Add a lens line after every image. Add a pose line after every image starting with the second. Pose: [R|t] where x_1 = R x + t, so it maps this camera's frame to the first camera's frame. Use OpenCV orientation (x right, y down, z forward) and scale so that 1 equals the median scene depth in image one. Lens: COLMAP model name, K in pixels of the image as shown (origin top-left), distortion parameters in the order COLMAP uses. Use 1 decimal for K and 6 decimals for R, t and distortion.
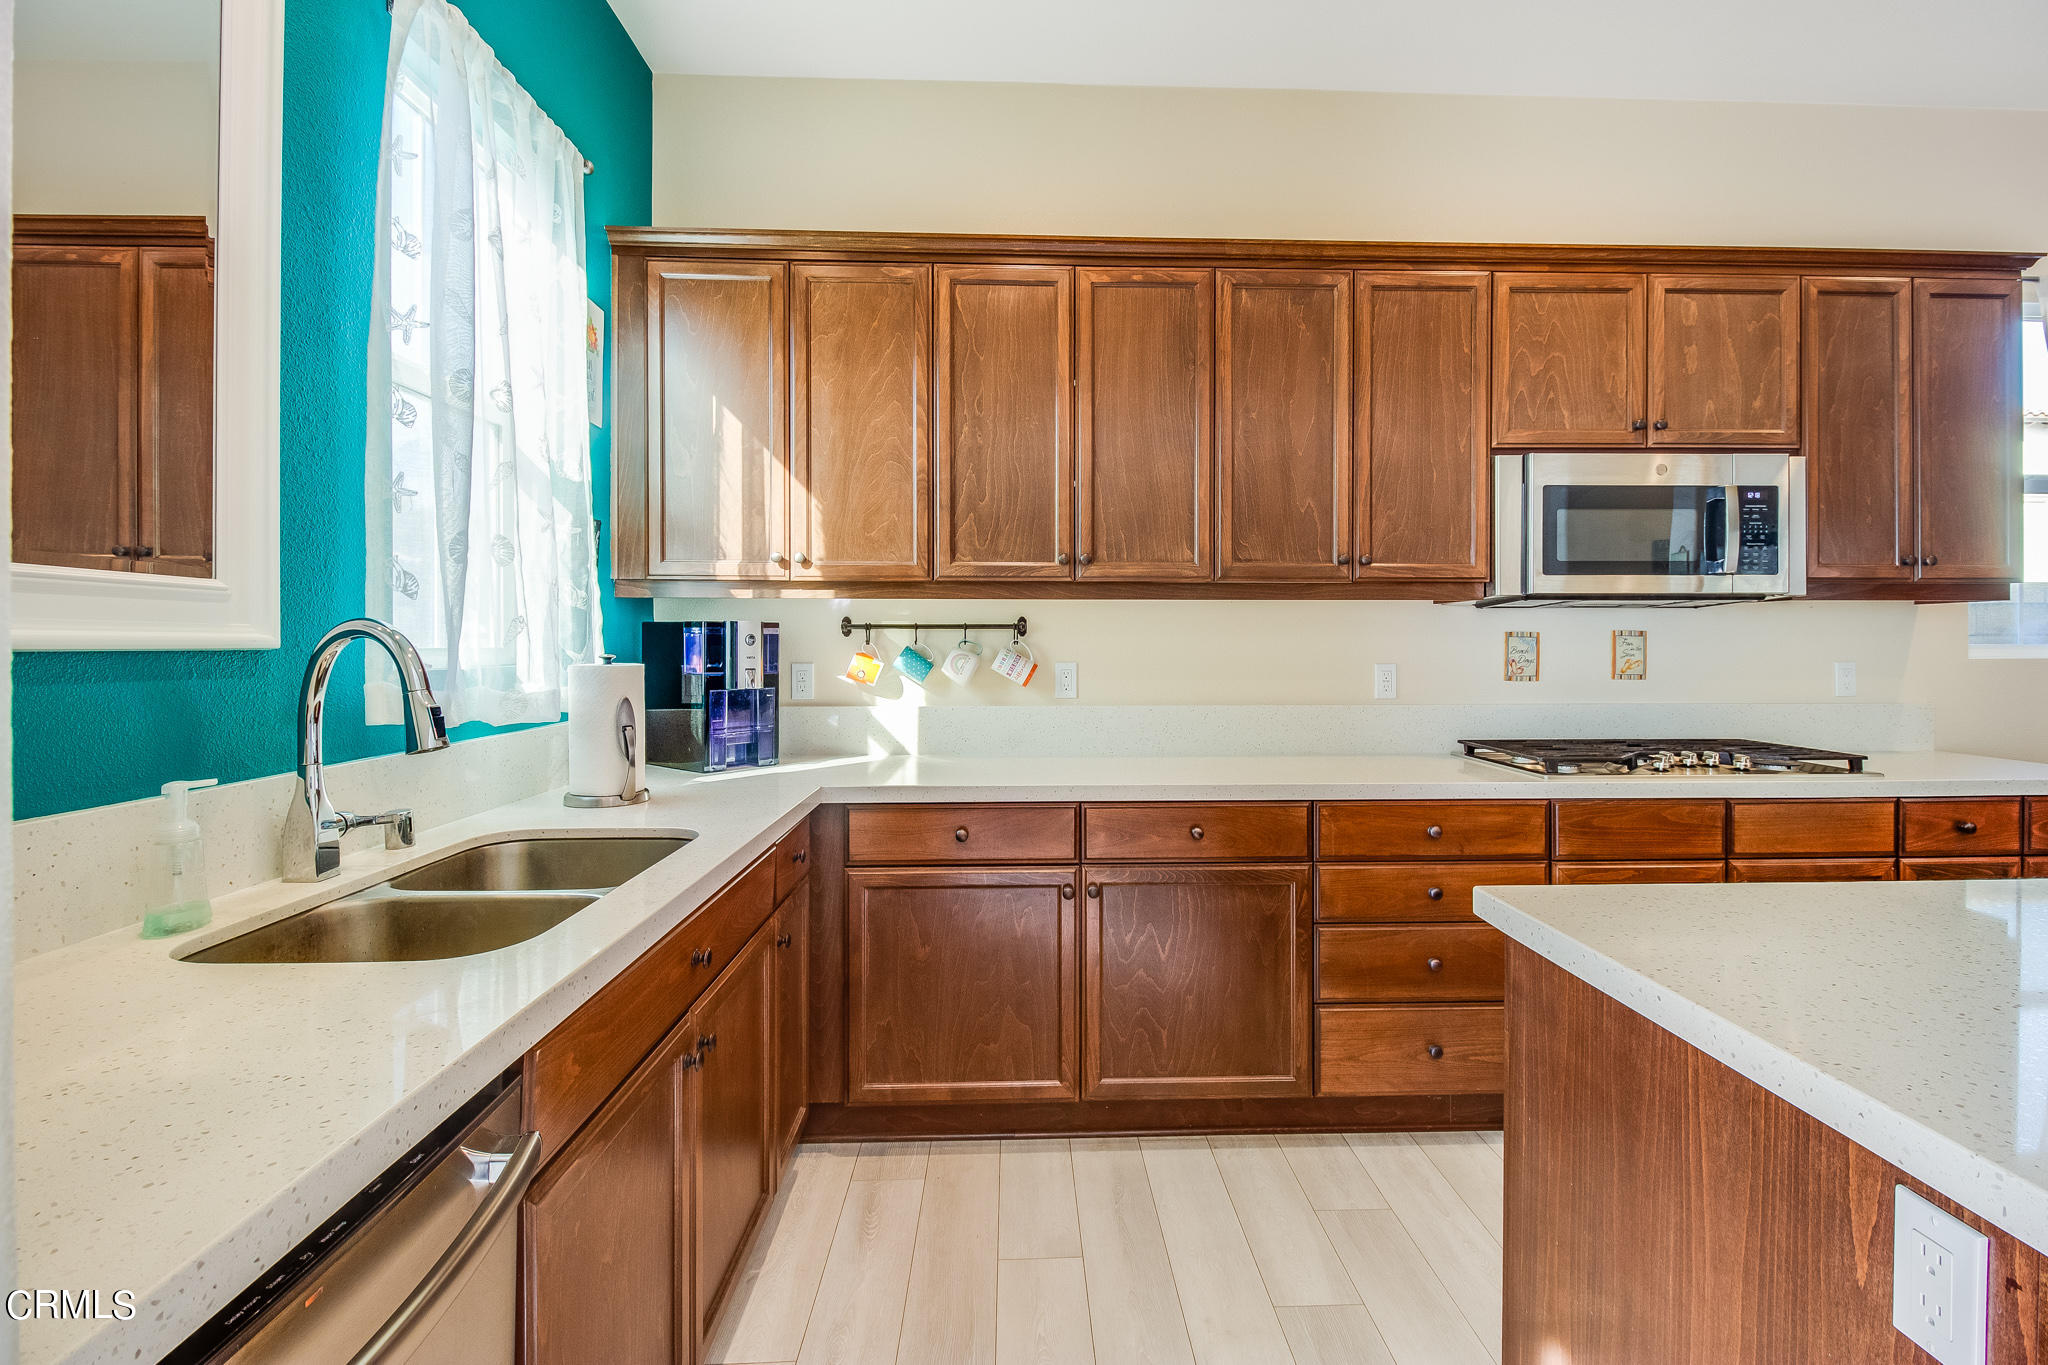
lens RADIAL K [[952.7, 0, 1027.9], [0, 952.7, 642.7], [0, 0, 1]] dist [-0.006408, -0.005616]
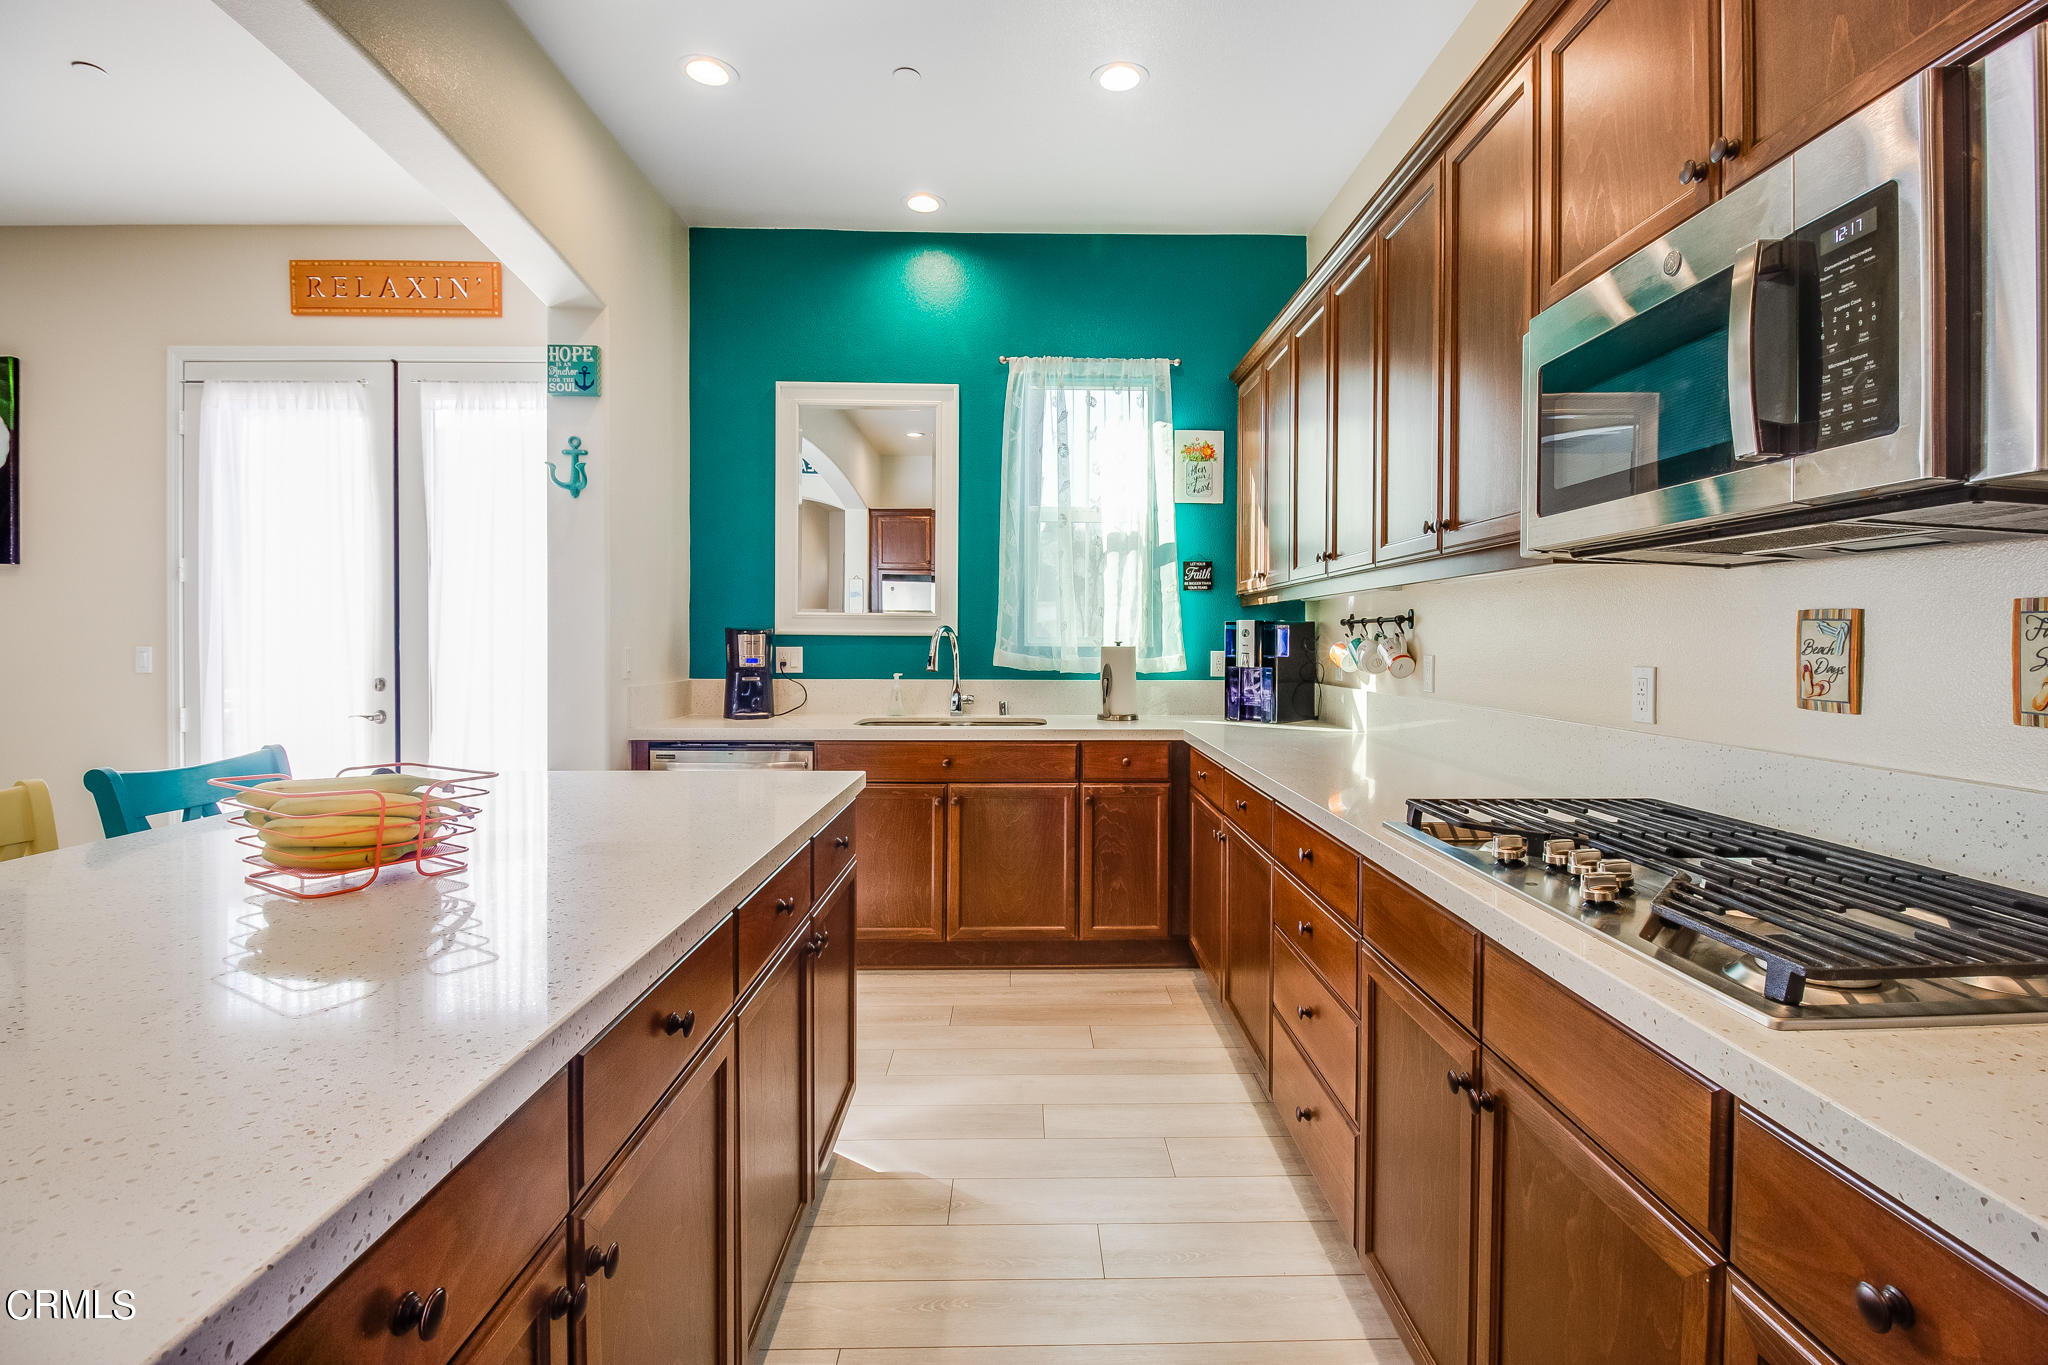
lens RADIAL K [[952.7, 0, 1045.5], [0, 952.7, 664.5], [0, 0, 1]] dist [-0.006408, -0.005616]
pose [[0.005241, 0.029413, -0.999554, 1.132594], [-0.004159, 0.999559, 0.029392, 0.004664], [0.999978, 0.004004, 0.005361, 0.680180]]
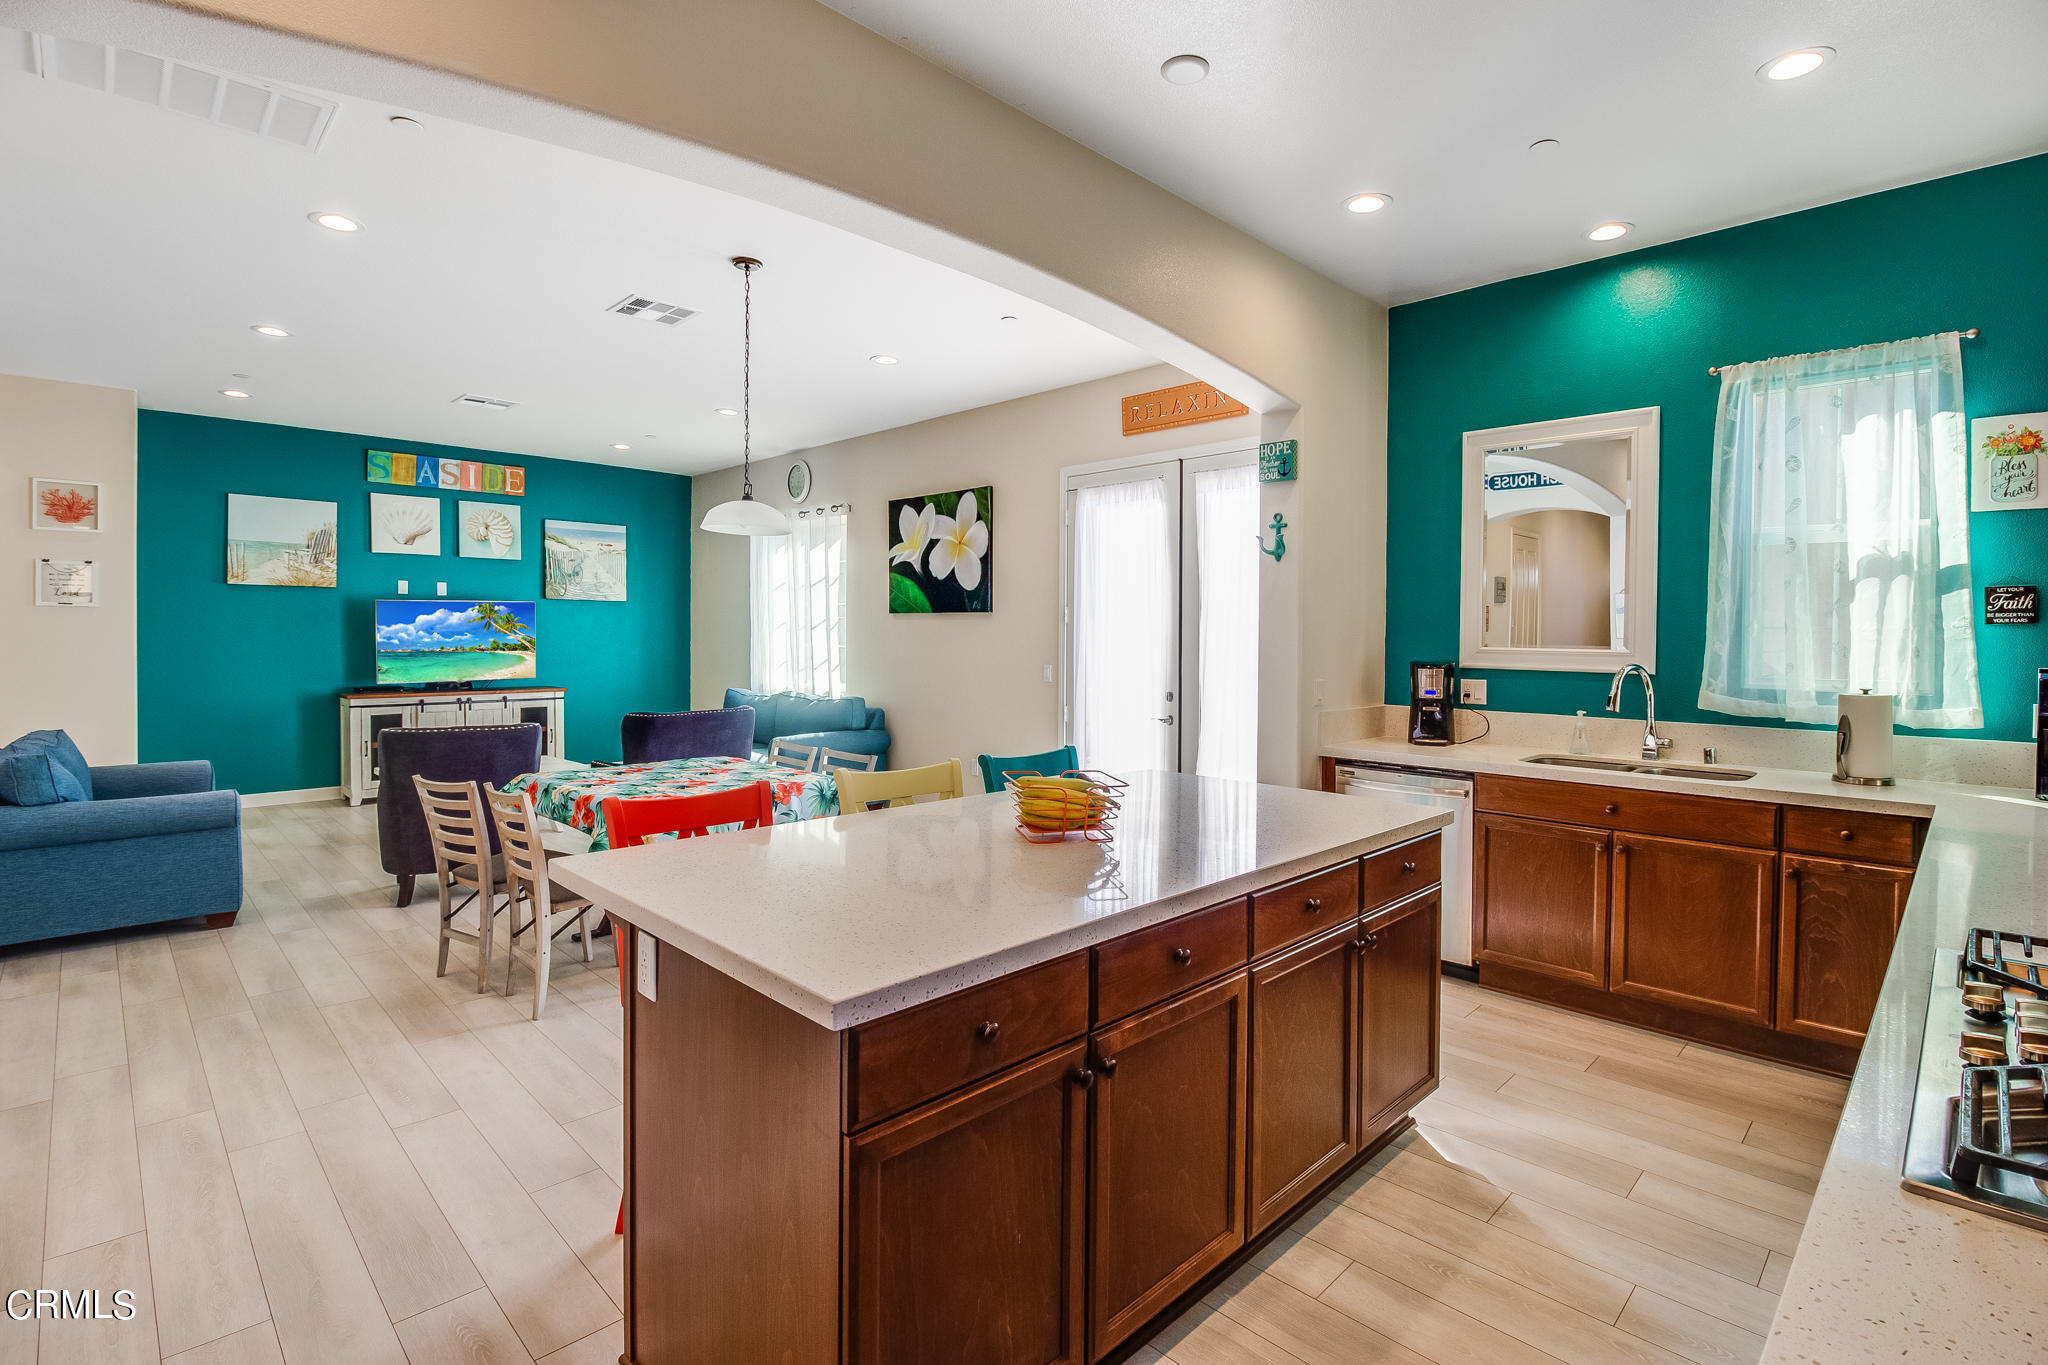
lens RADIAL K [[952.7, 0, 1030.6], [0, 952.7, 670.2], [0, 0, 1]] dist [-0.006408, -0.005616]
pose [[-0.729565, 0.025357, -0.683441, 1.186419], [-0.001314, 0.999259, 0.038478, -0.020683], [0.683910, 0.028970, -0.728991, 0.792745]]
